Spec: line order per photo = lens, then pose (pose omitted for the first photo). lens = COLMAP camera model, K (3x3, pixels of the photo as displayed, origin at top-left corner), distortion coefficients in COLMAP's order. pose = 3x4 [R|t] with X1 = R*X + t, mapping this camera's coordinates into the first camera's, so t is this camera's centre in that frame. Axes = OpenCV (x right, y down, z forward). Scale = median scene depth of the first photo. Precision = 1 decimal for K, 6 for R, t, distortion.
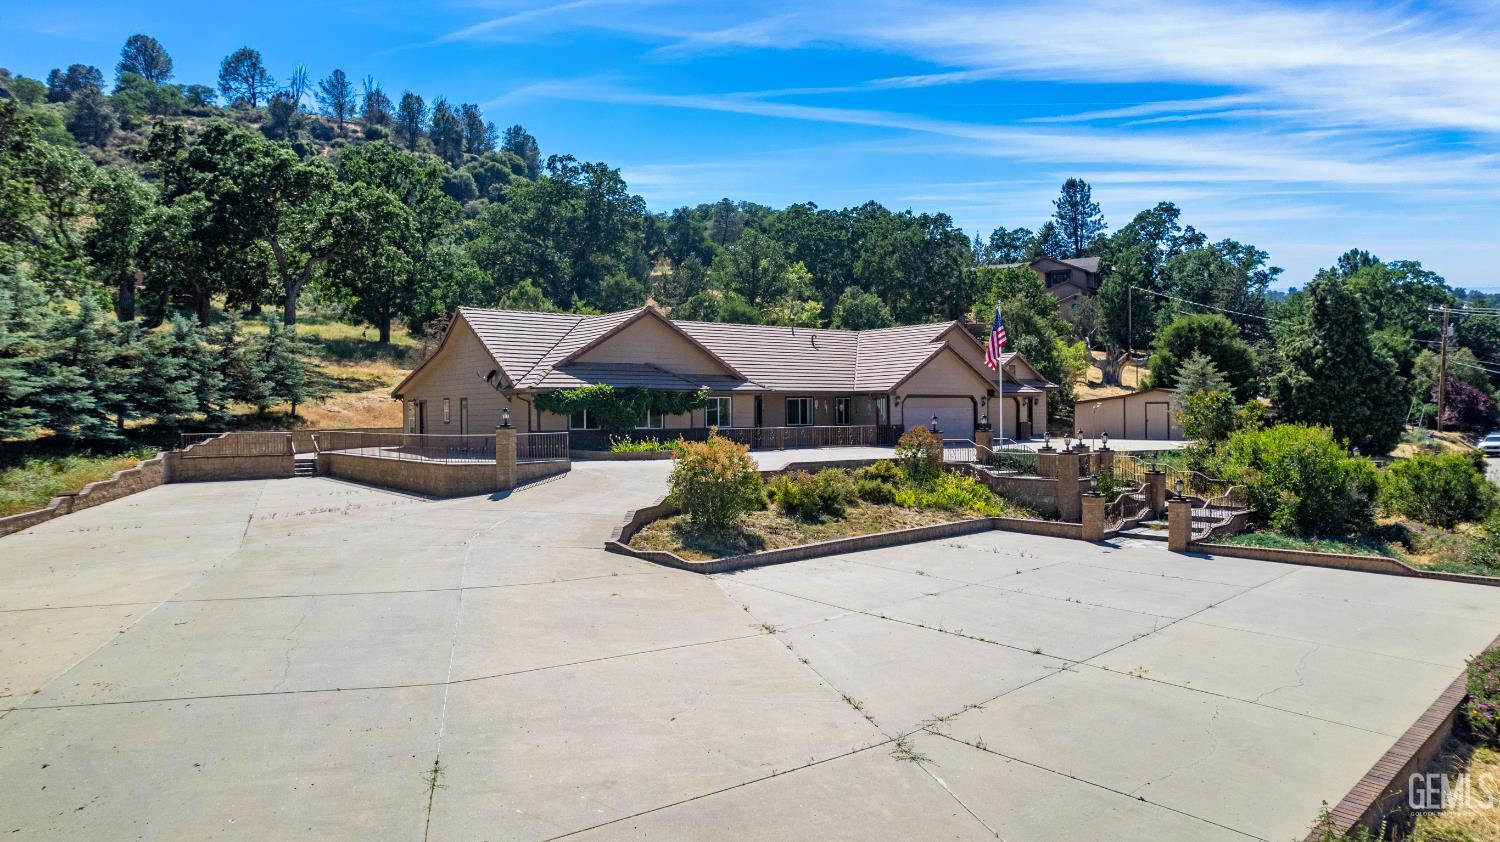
lens RADIAL K [[950.5, 0, 750.0], [0, 950.5, 421.0], [0, 0, 1]] dist [-0.071028, 0.075505]
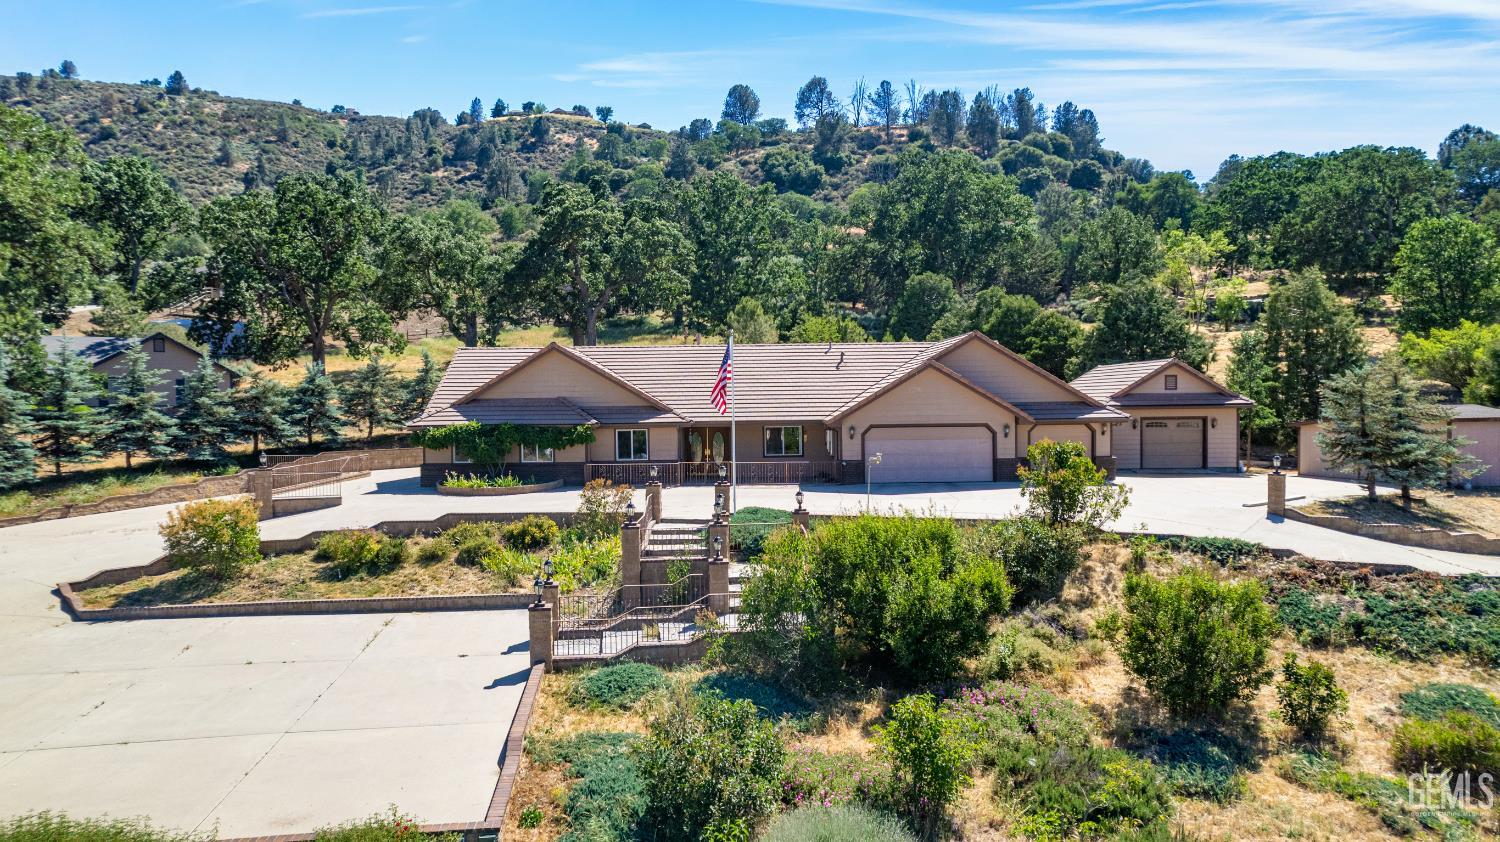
lens RADIAL K [[950.5, 0, 750.0], [0, 950.5, 421.0], [0, 0, 1]] dist [-0.071028, 0.075505]
pose [[0.803880, 0.011984, -0.594671, 0.089435], [-0.000805, 0.999818, 0.019060, -0.007227], [0.594791, -0.014844, 0.803744, 0.039212]]
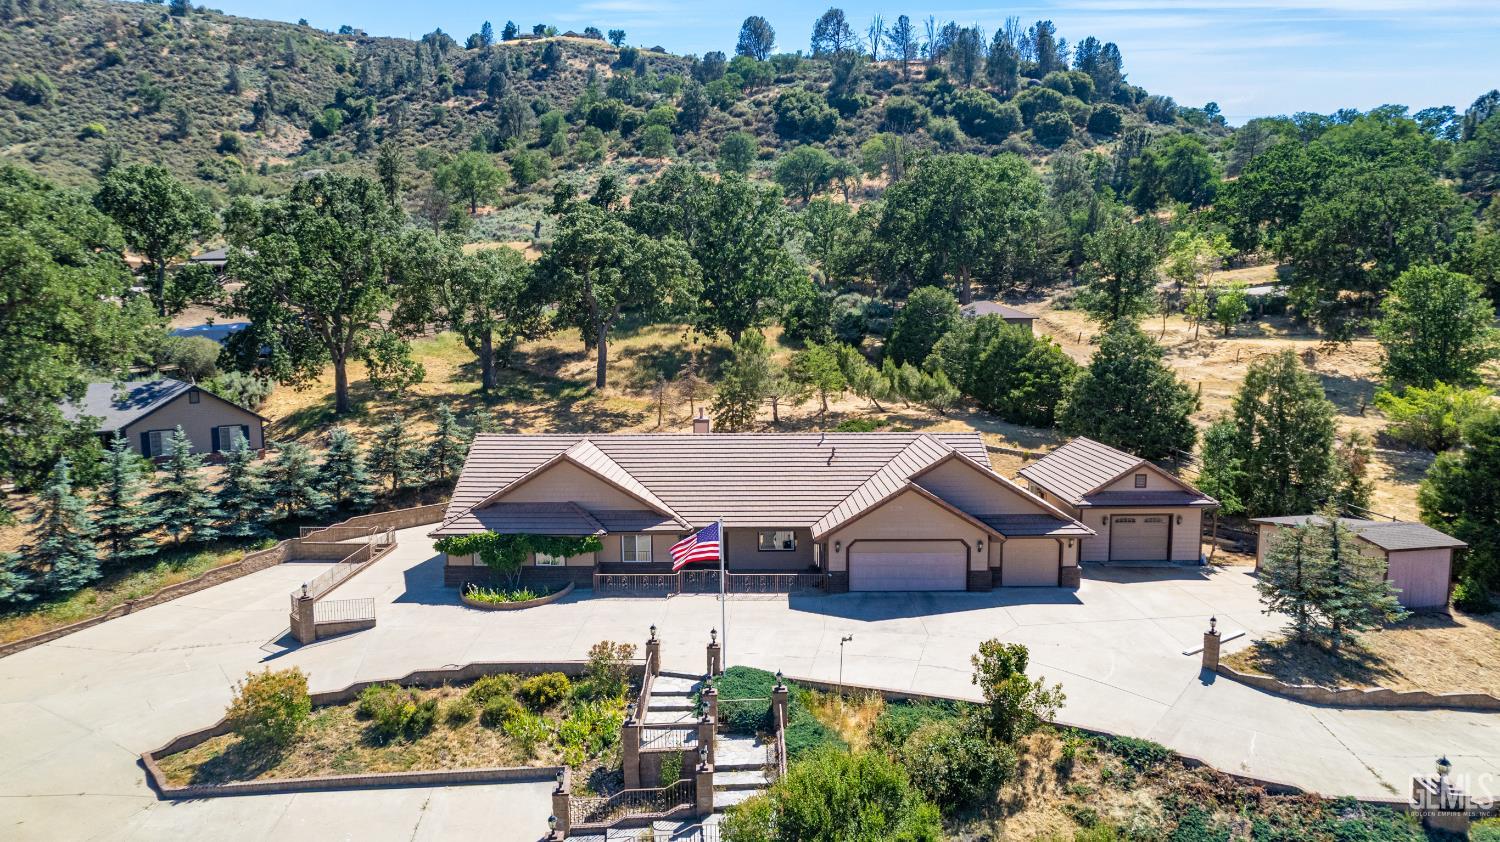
lens RADIAL K [[950.5, 0, 750.0], [0, 950.5, 421.0], [0, 0, 1]] dist [-0.071028, 0.075505]
pose [[0.794619, 0.069716, -0.603092, 0.097134], [-0.007663, 0.994457, 0.104860, -0.036586], [0.607060, -0.078703, 0.790749, 0.033448]]
